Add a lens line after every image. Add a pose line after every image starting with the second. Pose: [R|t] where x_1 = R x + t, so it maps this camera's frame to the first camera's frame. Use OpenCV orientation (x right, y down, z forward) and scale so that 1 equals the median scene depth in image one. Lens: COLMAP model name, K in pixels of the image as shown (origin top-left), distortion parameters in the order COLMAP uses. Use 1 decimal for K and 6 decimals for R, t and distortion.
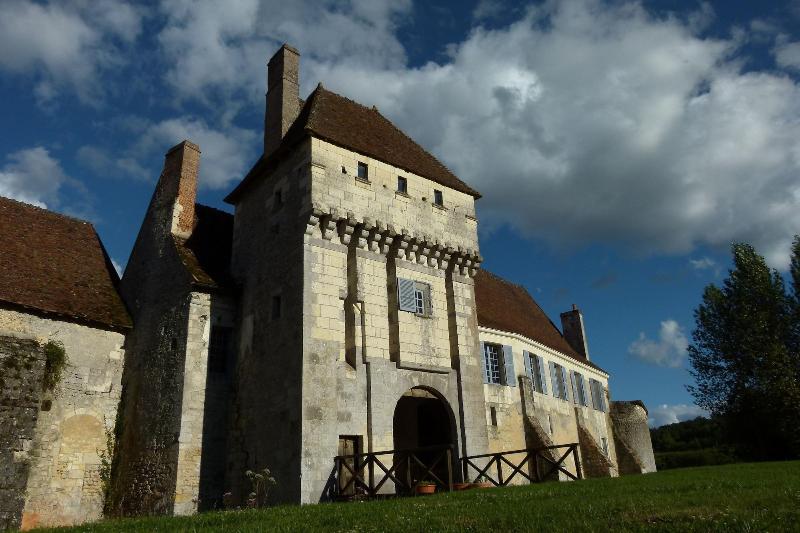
lens RADIAL K [[605.7, 0, 390.9], [0, 605.7, 262.1], [0, 0, 1]] dist [-0.025235, 0.003806]
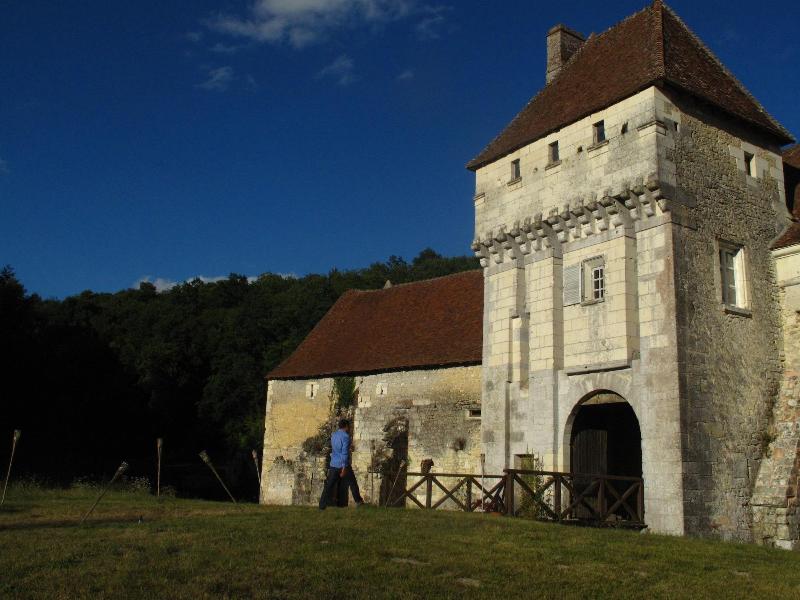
lens RADIAL K [[804.9, 0, 379.3], [0, 804.9, 281.0], [0, 0, 1]] dist [-0.124366, 0.013844]
pose [[-0.133209, -0.206248, -0.969390, 1.116825], [0.316370, 0.918086, -0.238806, 0.226598], [0.939237, -0.338497, -0.057047, 0.819423]]
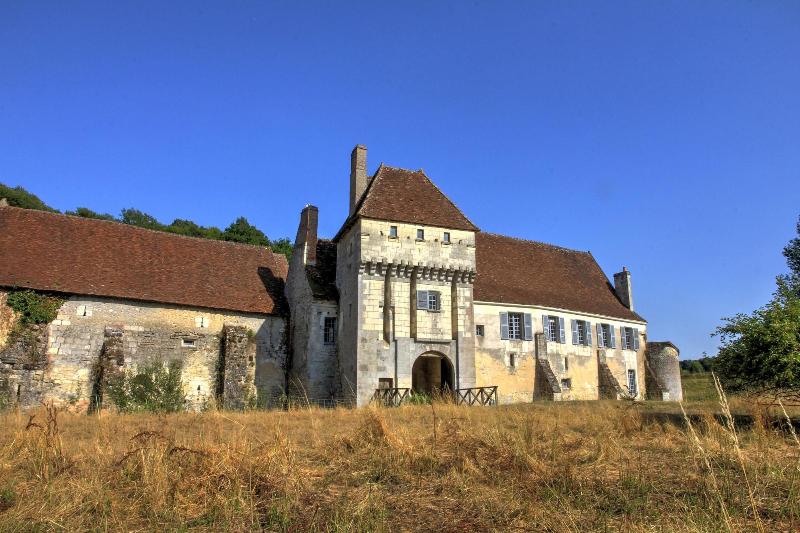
lens RADIAL K [[555.1, 0, 400.0], [0, 555.1, 266.5], [0, 0, 1]] dist [-0.082403, 0.002124]
pose [[0.951363, -0.033071, -0.306291, 0.463483], [0.074413, 0.989450, 0.124301, -0.249366], [0.298949, -0.141047, 0.943788, -0.535903]]
